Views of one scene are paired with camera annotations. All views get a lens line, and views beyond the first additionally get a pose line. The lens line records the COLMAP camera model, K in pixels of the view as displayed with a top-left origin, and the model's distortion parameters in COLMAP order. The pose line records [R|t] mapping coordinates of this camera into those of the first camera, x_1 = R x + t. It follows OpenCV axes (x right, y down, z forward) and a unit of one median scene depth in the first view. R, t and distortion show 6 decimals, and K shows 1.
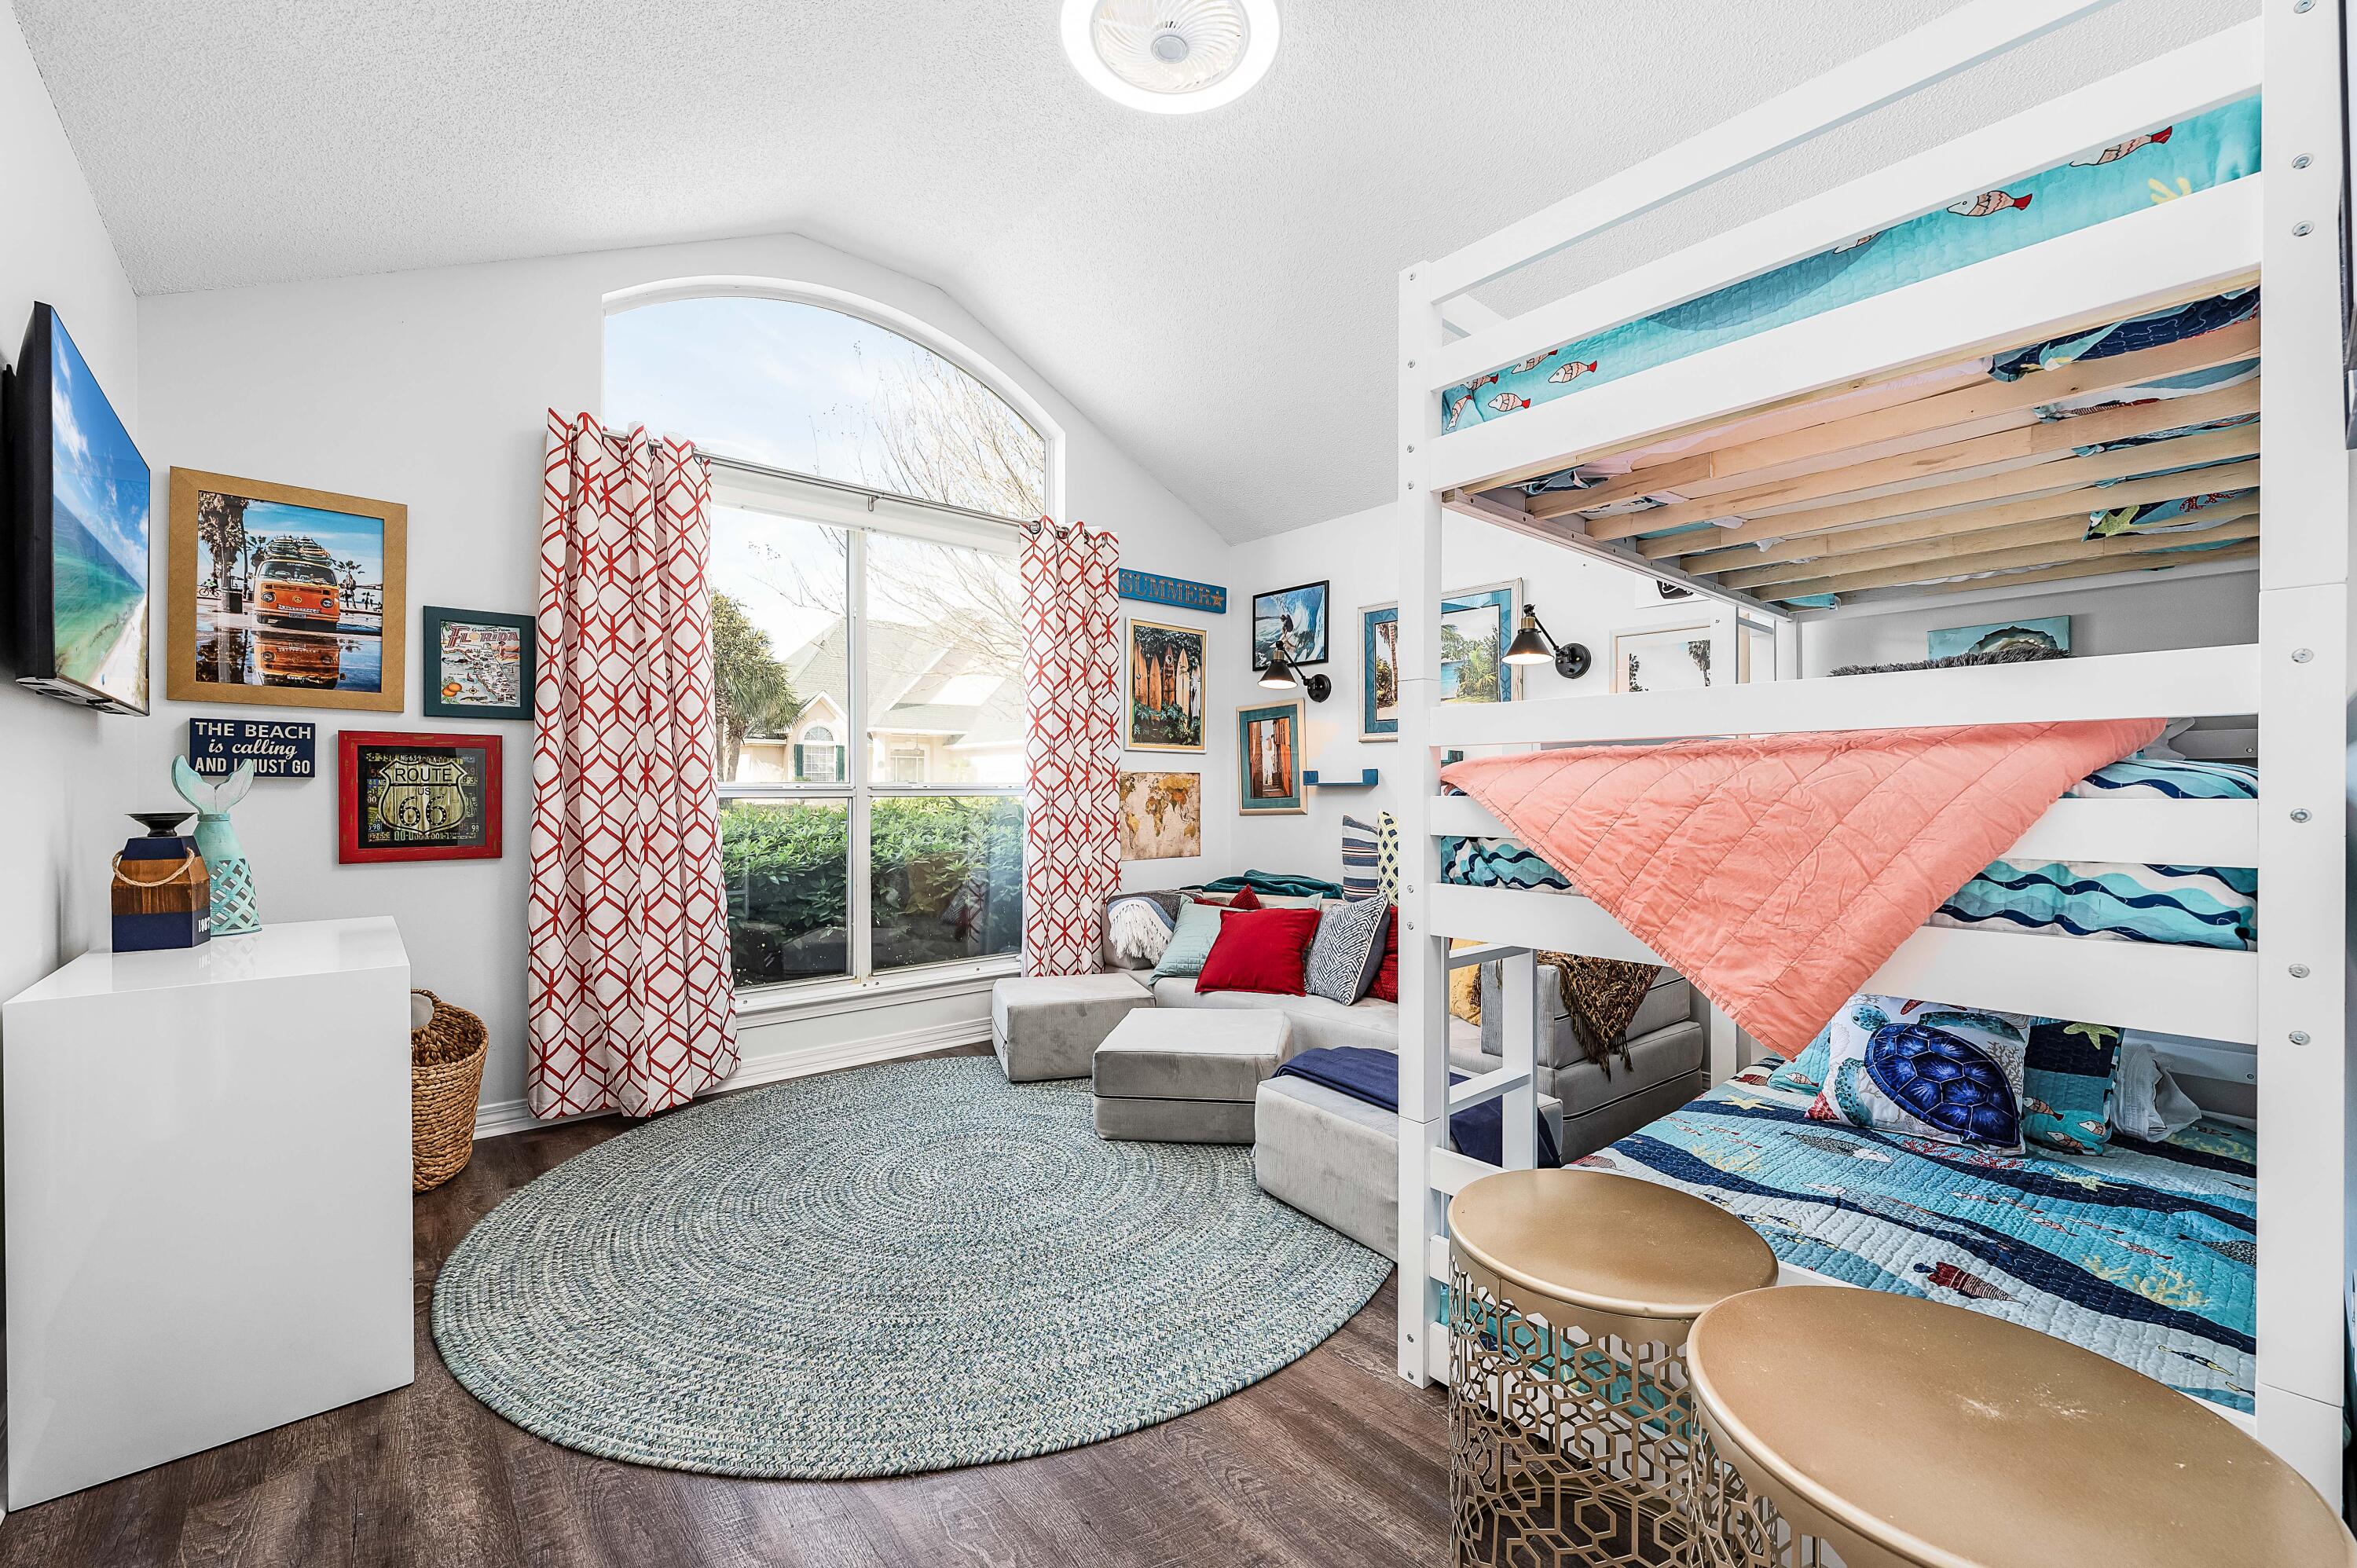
lens RADIAL K [[961.5, 0, 1173.7], [0, 961.5, 797.3], [0, 0, 1]] dist [-0.000951, 0.000148]
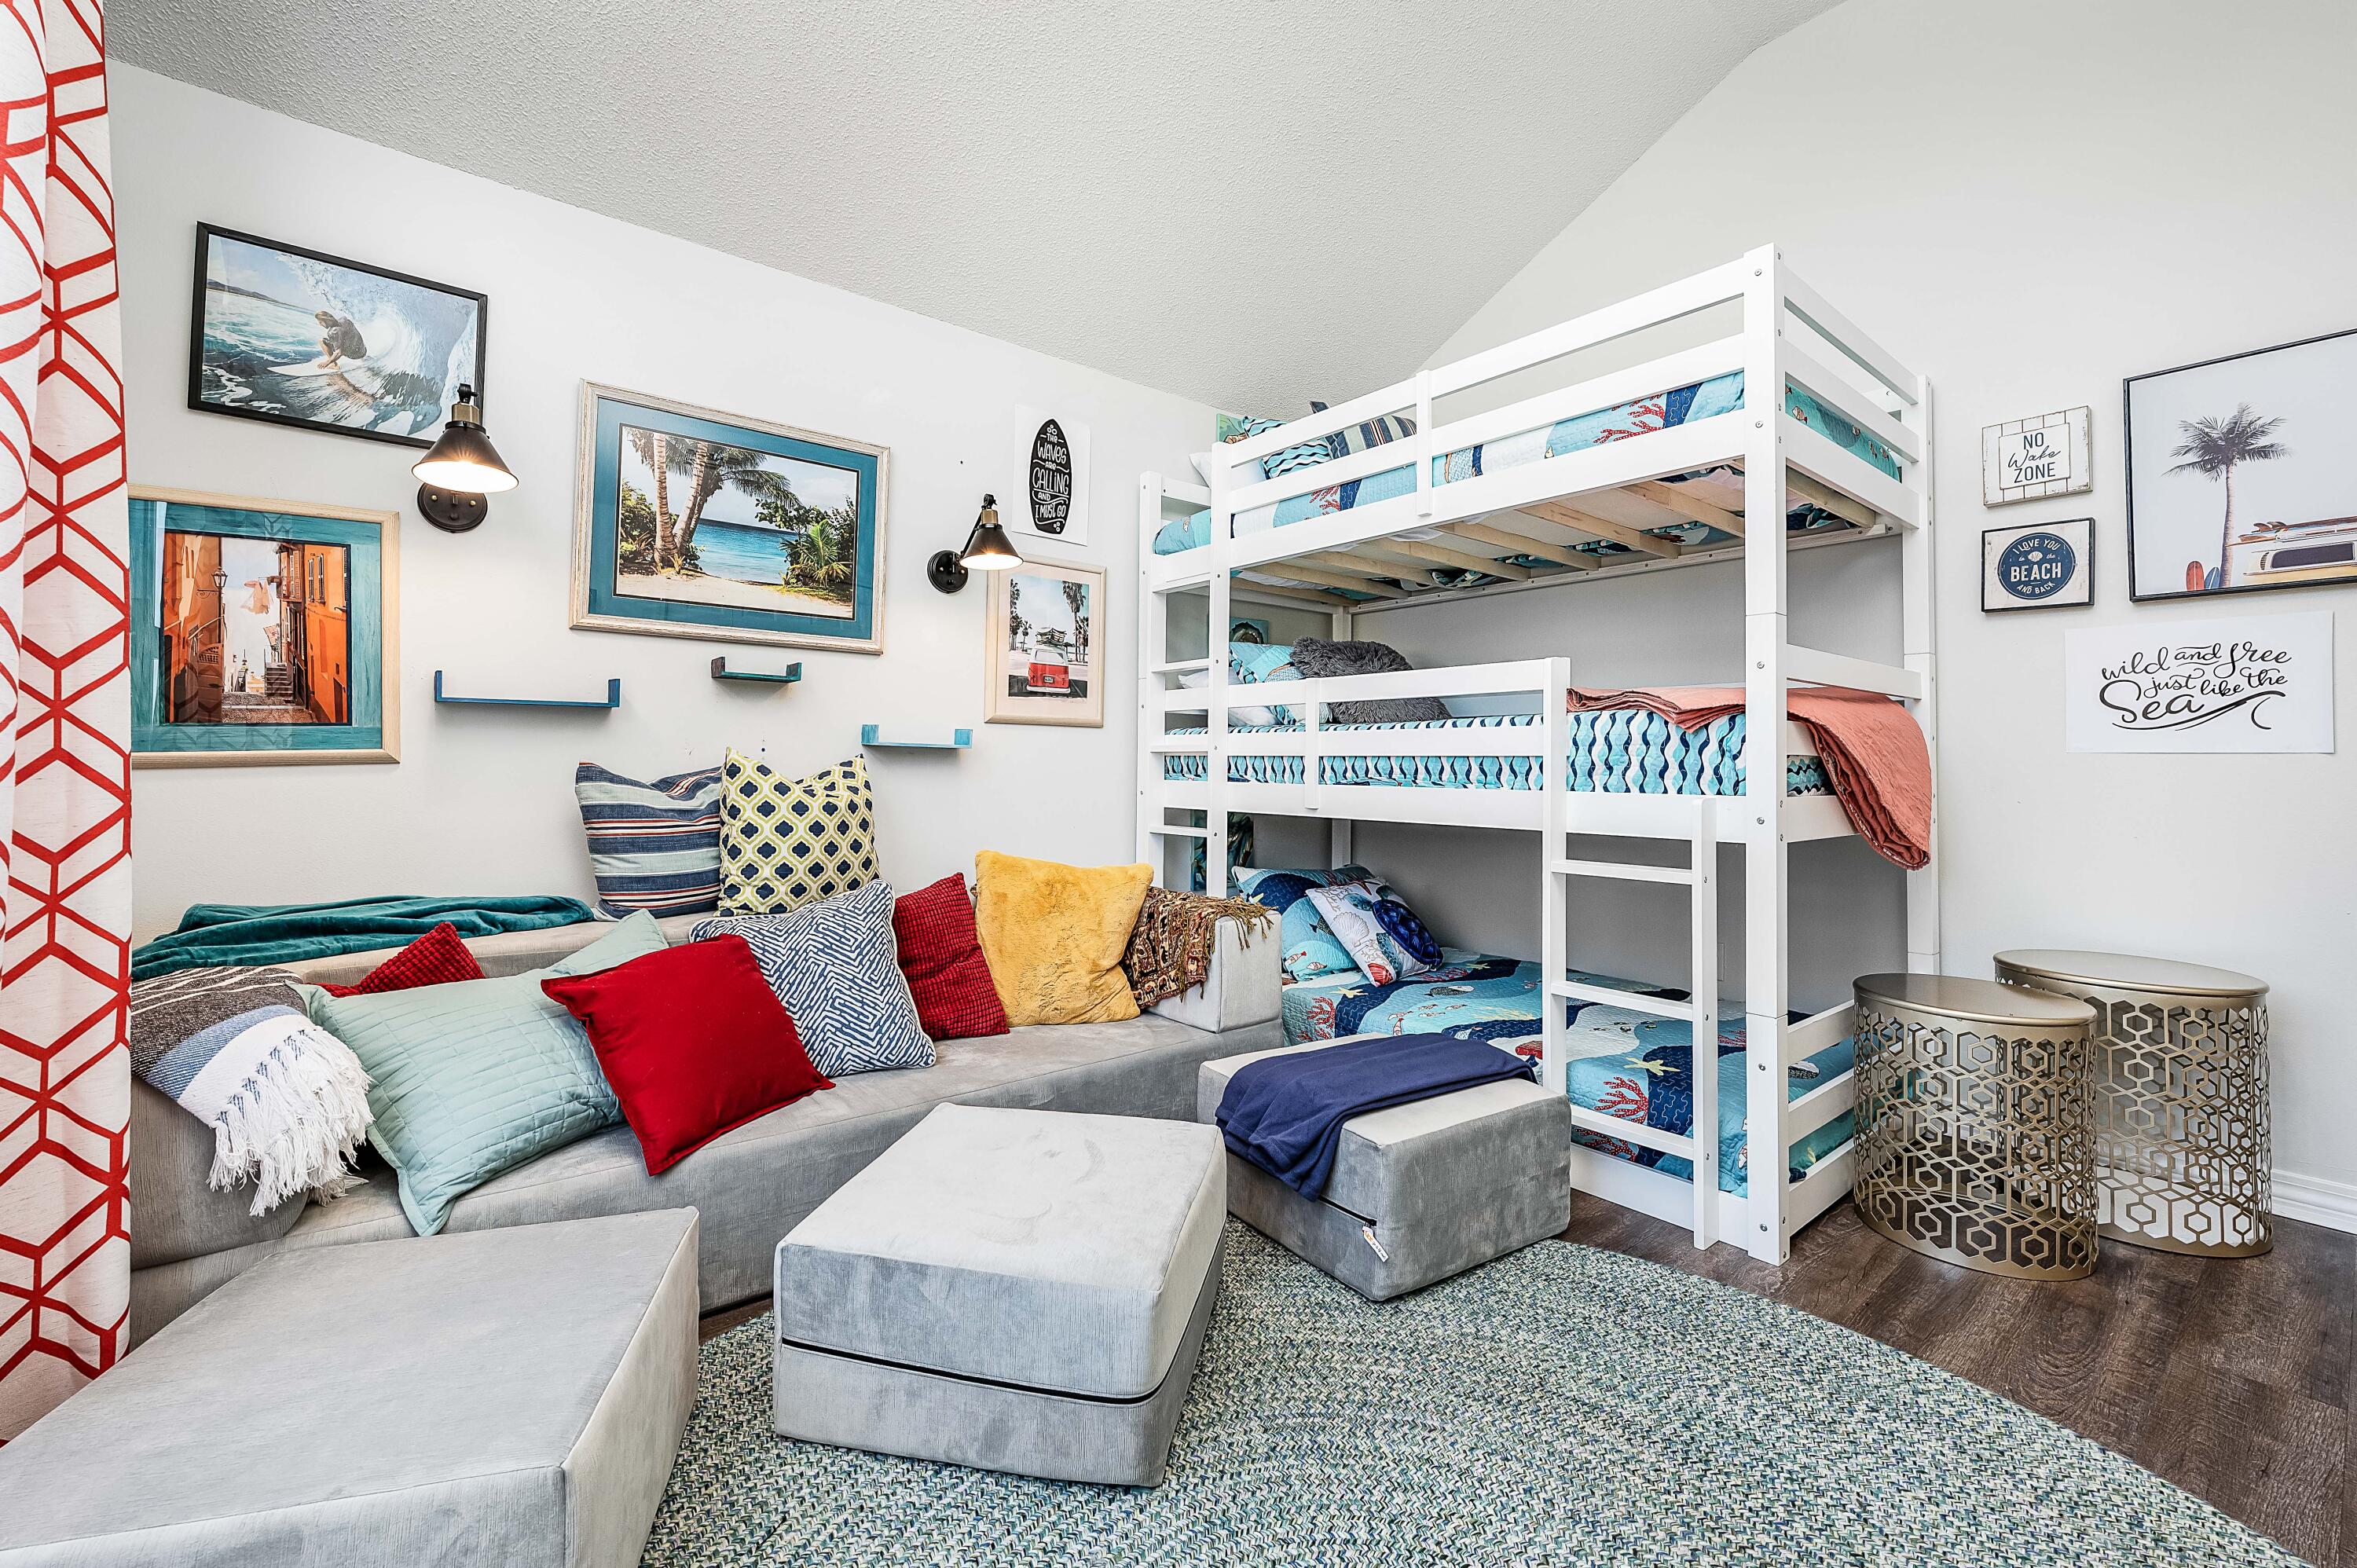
lens RADIAL K [[984.3, 0, 1180.8], [0, 984.3, 731.6], [0, 0, 1]] dist [-0.000663, -0.000028]
pose [[0.026576, 0.031053, 0.999164, -0.356625], [-0.001195, 0.999518, -0.031032, 0.018299], [-0.999646, -0.000370, 0.026601, 0.656251]]
